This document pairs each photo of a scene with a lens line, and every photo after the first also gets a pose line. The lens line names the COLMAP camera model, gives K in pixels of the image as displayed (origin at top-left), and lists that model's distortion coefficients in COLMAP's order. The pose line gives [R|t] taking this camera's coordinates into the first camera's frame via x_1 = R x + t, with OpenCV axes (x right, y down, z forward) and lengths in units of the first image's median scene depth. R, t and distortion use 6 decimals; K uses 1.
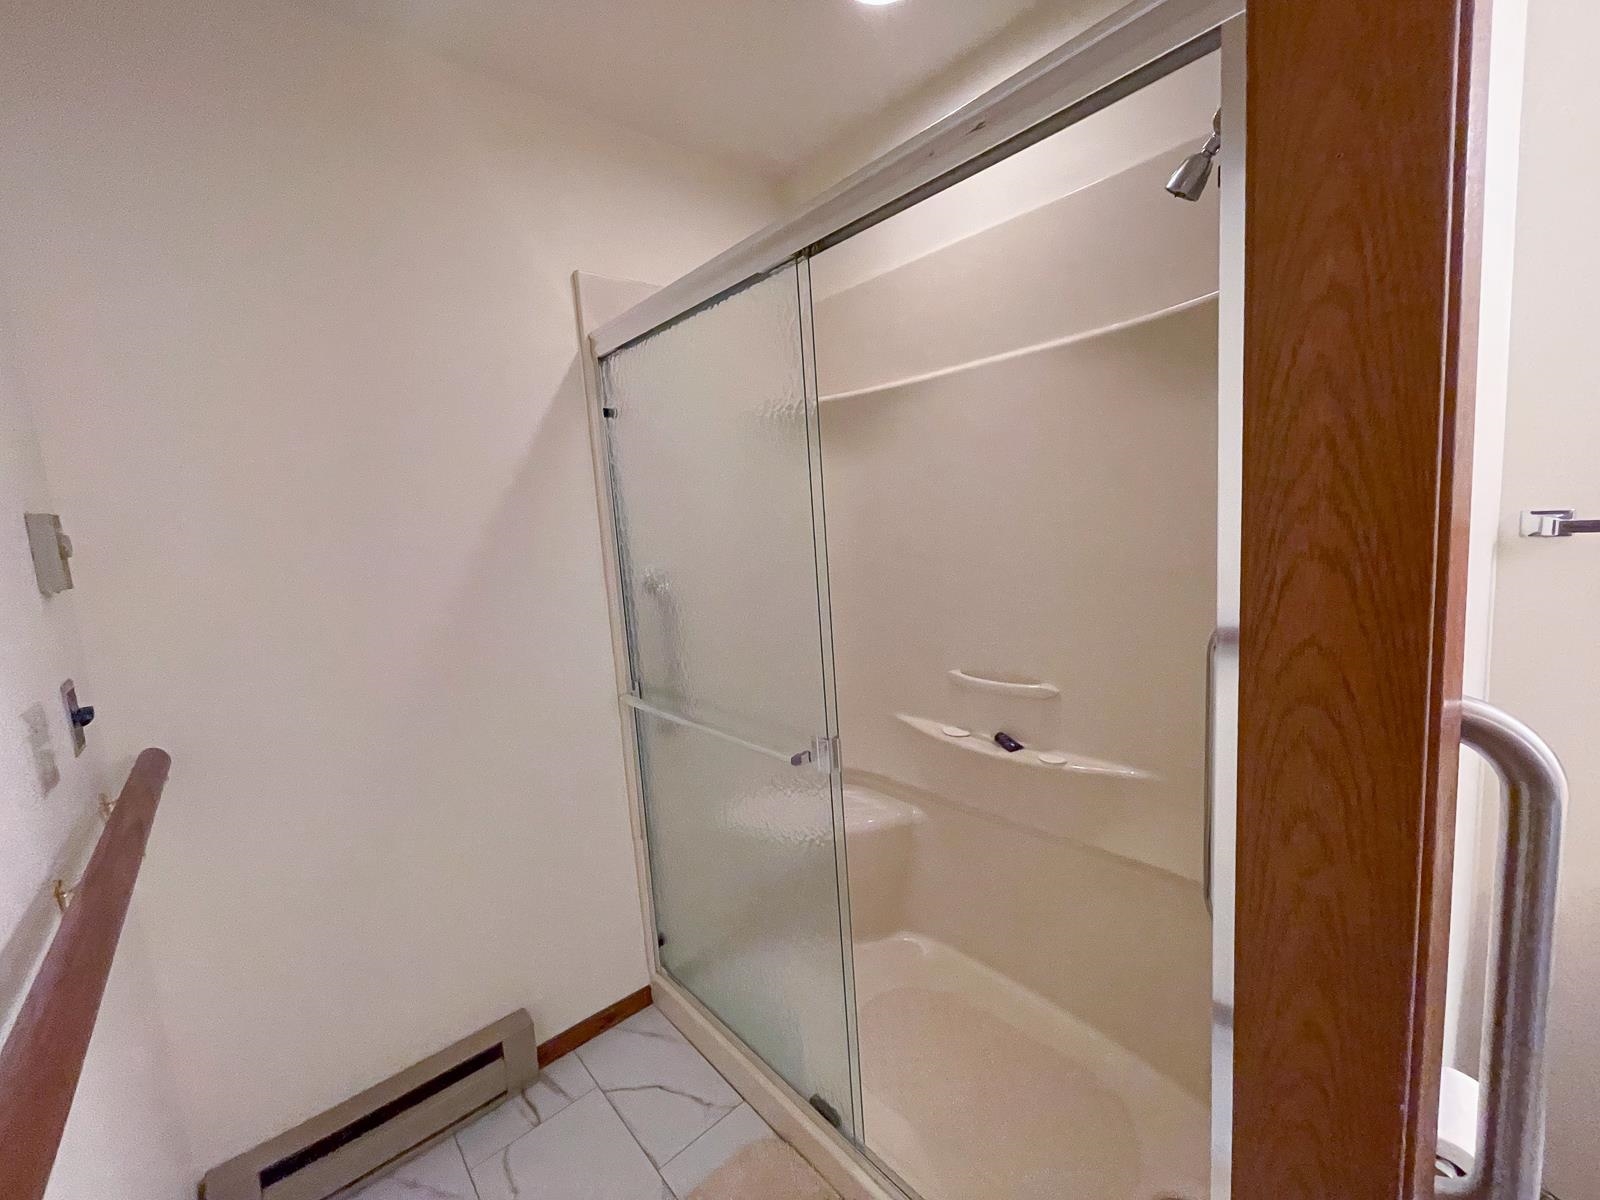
lens RADIAL K [[648.3, 0, 799.9], [0, 648.3, 598.2], [0, 0, 1]] dist [-0.003612, 0.001205]
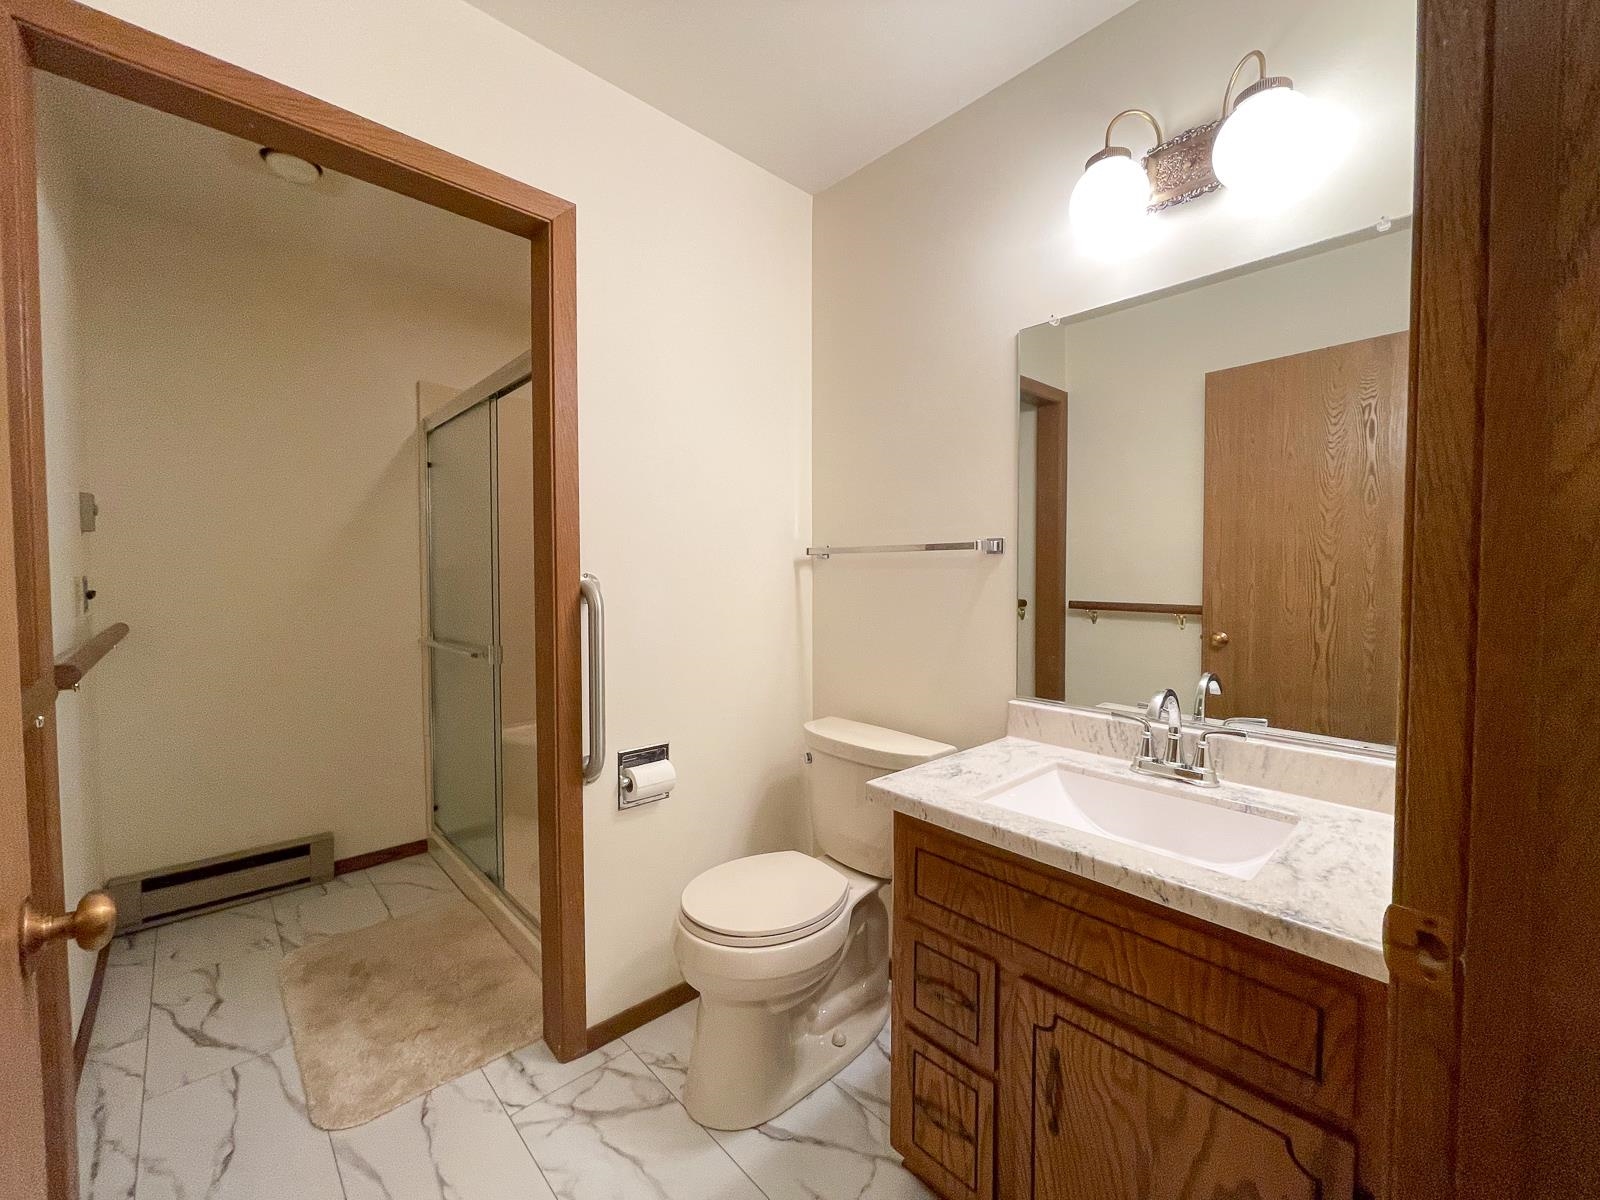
lens RADIAL K [[648.3, 0, 800.9], [0, 648.3, 599.2], [0, 0, 1]] dist [-0.003612, 0.001205]
pose [[0.996962, 0.069908, 0.034359, 0.614150], [-0.066559, 0.993673, -0.090470, 0.141125], [-0.040466, 0.087908, 0.995306, -0.652173]]
